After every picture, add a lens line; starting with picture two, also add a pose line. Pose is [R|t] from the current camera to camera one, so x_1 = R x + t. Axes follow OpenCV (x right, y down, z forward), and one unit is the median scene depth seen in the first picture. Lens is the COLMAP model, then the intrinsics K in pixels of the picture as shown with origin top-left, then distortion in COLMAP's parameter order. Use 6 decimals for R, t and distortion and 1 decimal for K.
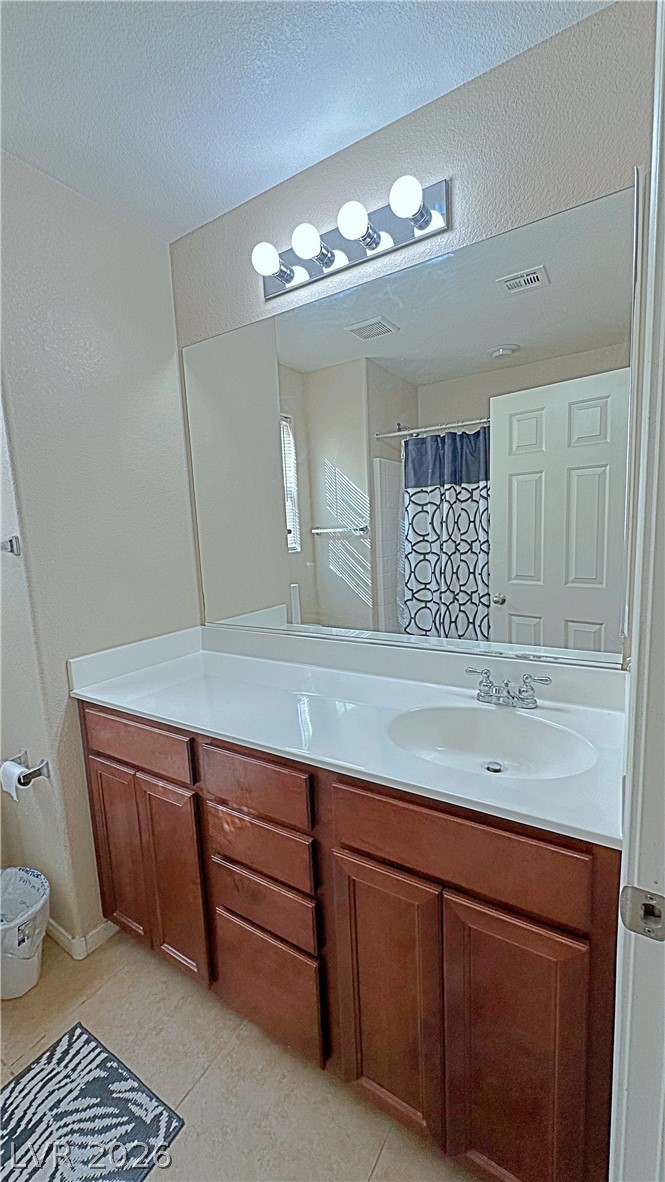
lens RADIAL K [[467.9, 0, 326.8], [0, 467.9, 591.0], [0, 0, 1]] dist [-0.001297, 0.000476]
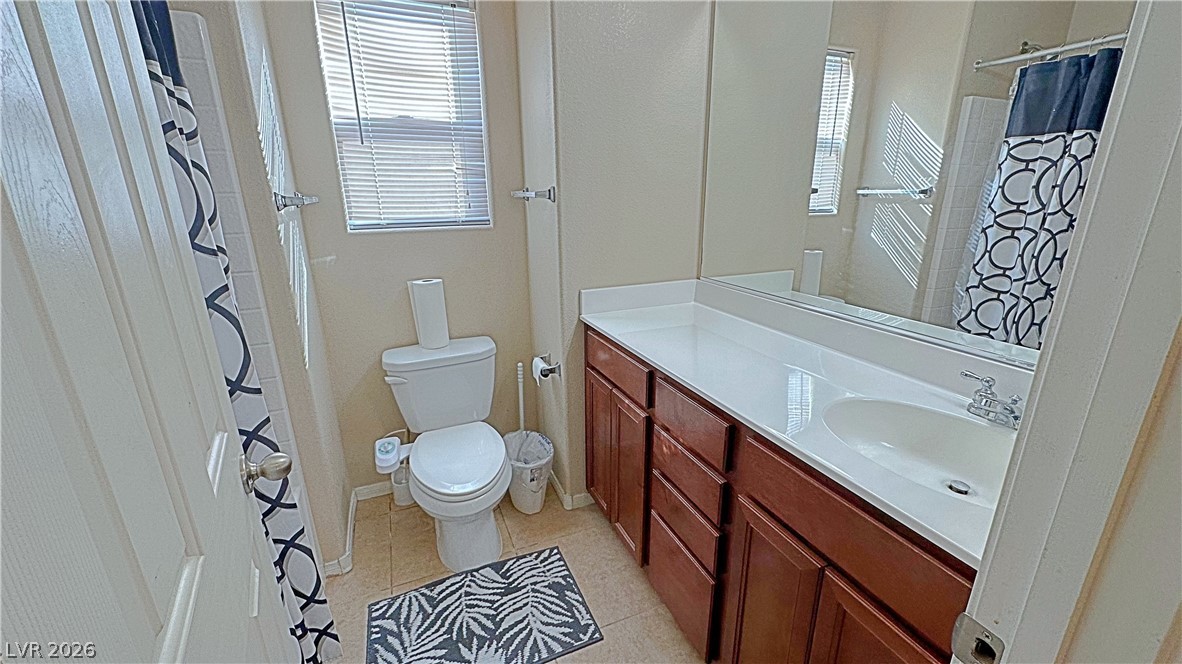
lens RADIAL K [[467.9, 0, 593.8], [0, 467.9, 330.6], [0, 0, 1]] dist [-0.001297, 0.000476]
pose [[0.827958, 0.195948, -0.525442, 0.155446], [-0.103243, 0.974214, 0.200620, -0.001839], [0.551204, -0.111857, 0.826839, -0.027415]]
